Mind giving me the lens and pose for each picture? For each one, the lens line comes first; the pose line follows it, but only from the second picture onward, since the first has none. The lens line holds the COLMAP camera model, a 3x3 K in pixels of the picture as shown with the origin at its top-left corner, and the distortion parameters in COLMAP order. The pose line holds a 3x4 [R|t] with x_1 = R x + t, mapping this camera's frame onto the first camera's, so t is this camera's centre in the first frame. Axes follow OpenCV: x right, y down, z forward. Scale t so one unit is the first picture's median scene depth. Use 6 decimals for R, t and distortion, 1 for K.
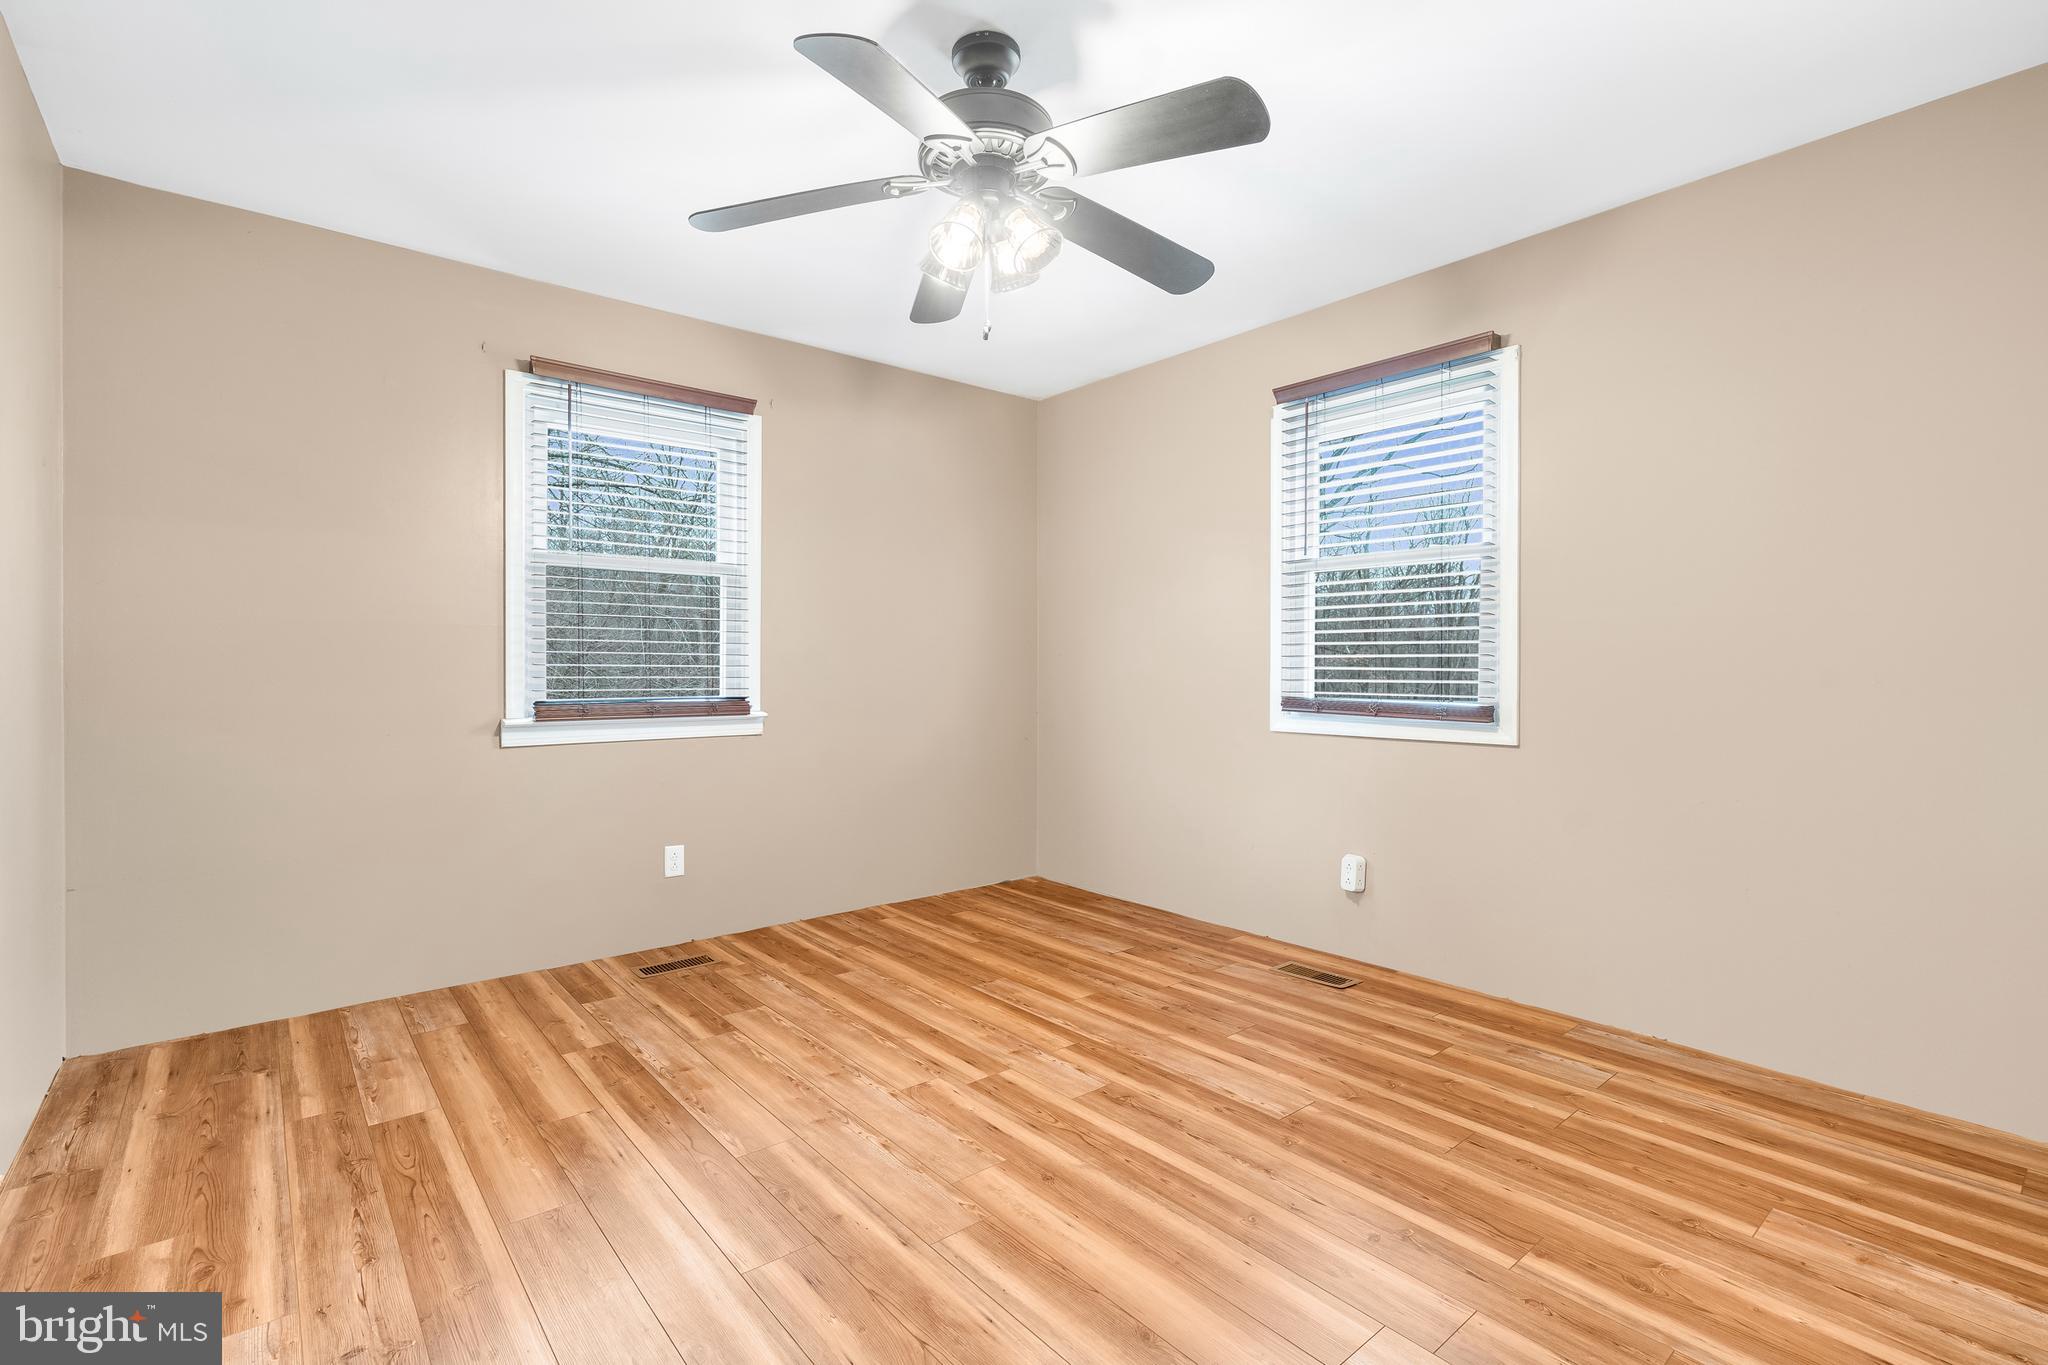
lens RADIAL K [[926.8, 0, 1029.1], [0, 926.8, 664.4], [0, 0, 1]] dist [-0.008952, 0.000524]
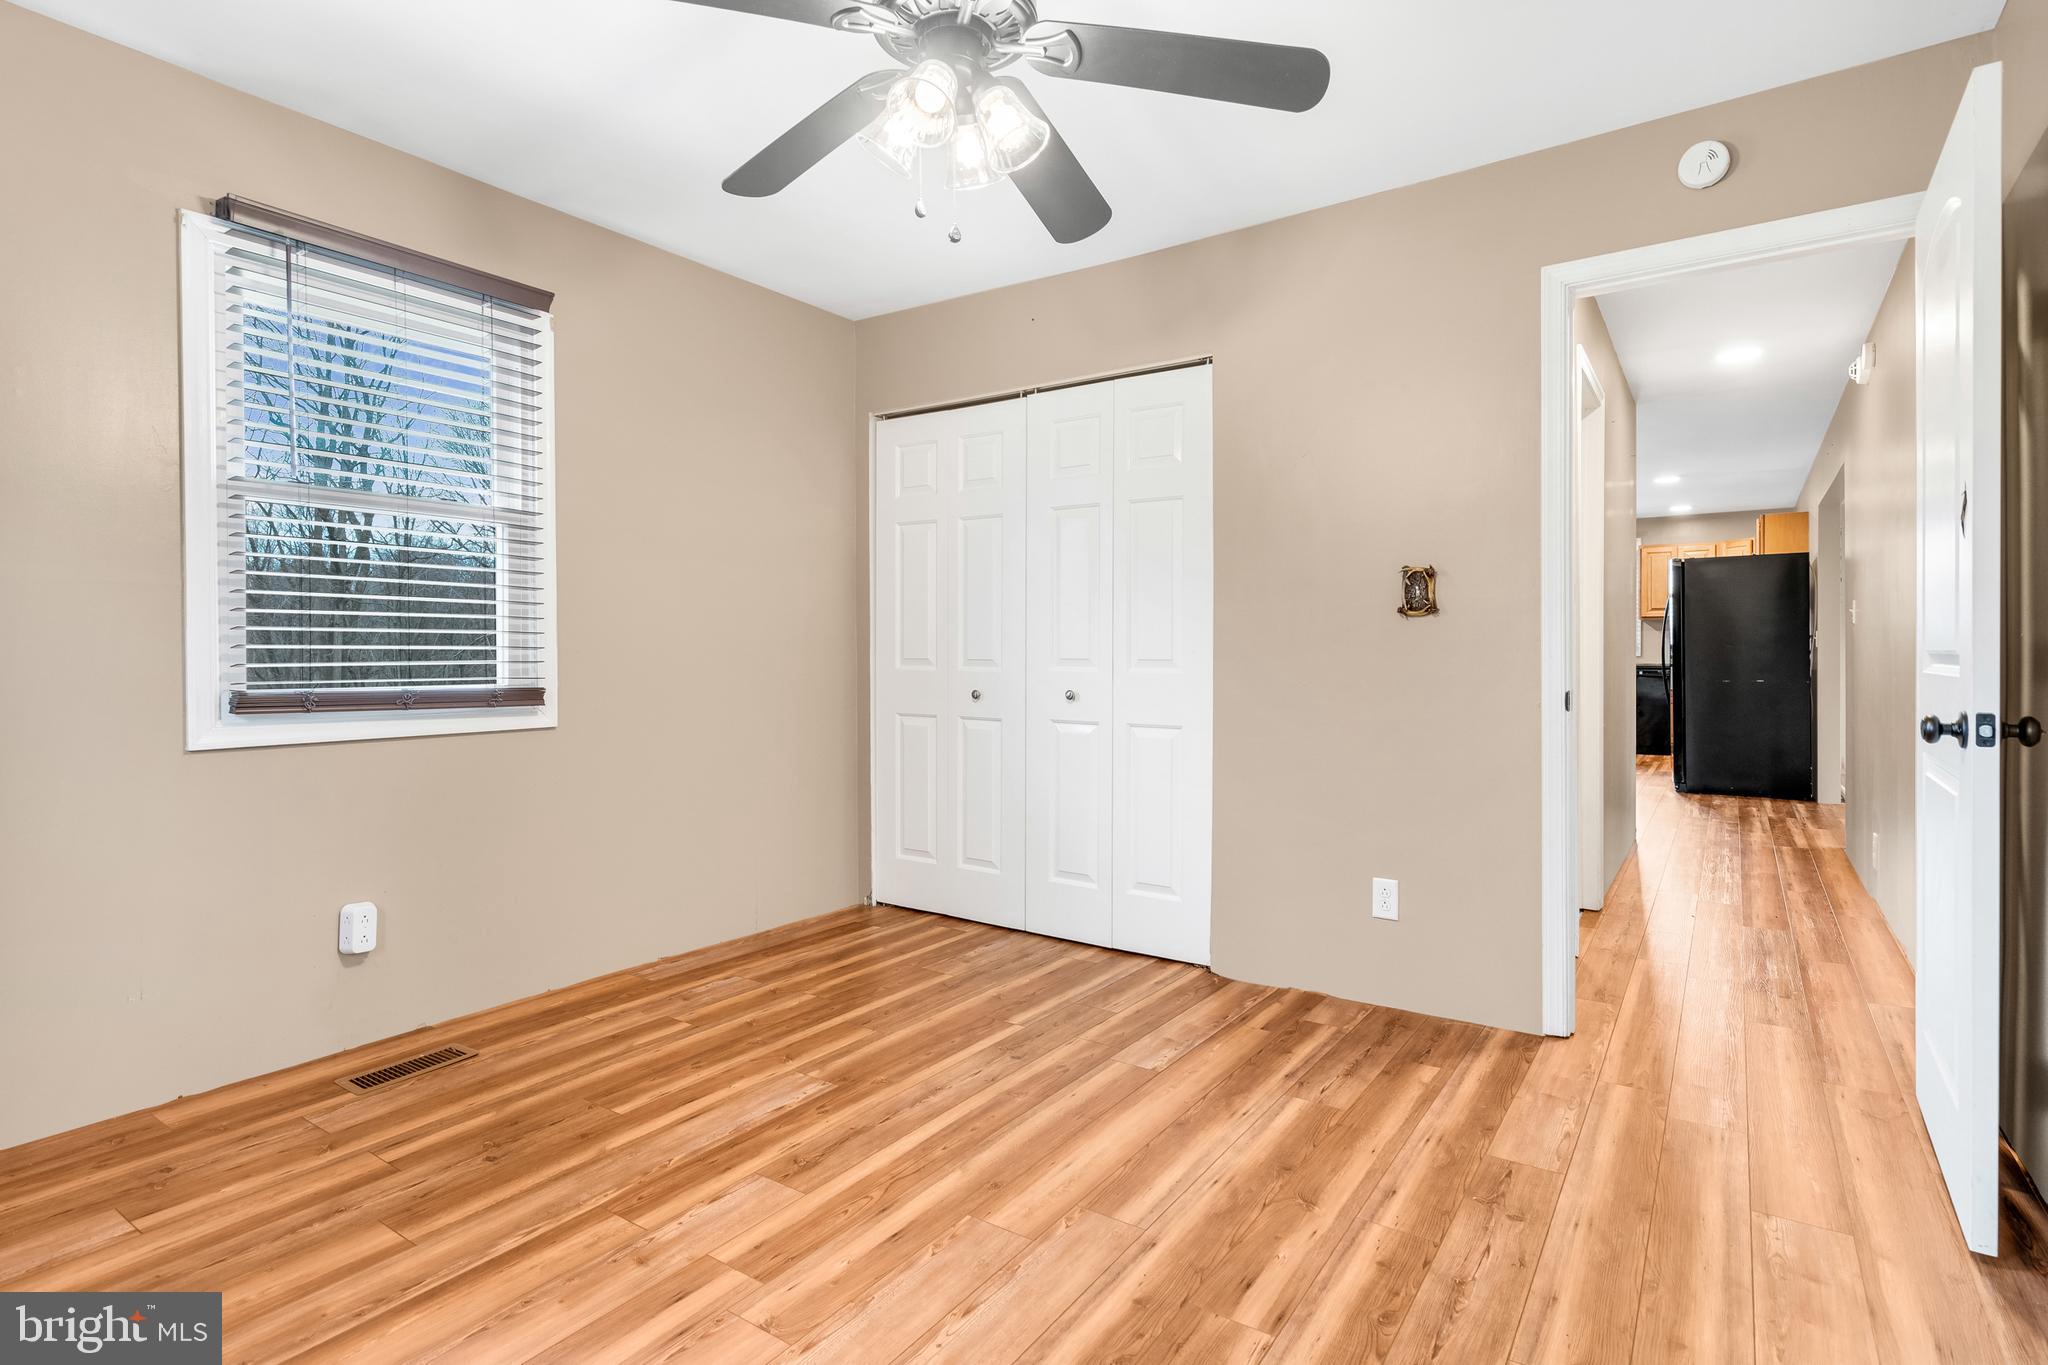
lens RADIAL K [[1007.7, 0, 1033.0], [0, 1007.7, 650.8], [0, 0, 1]] dist [-0.001401, -0.000204]
pose [[-0.256531, -0.000567, 0.966536, -0.735000], [-0.000785, 1.000000, 0.000378, 0.008794], [-0.966536, -0.000662, -0.256531, 0.919877]]
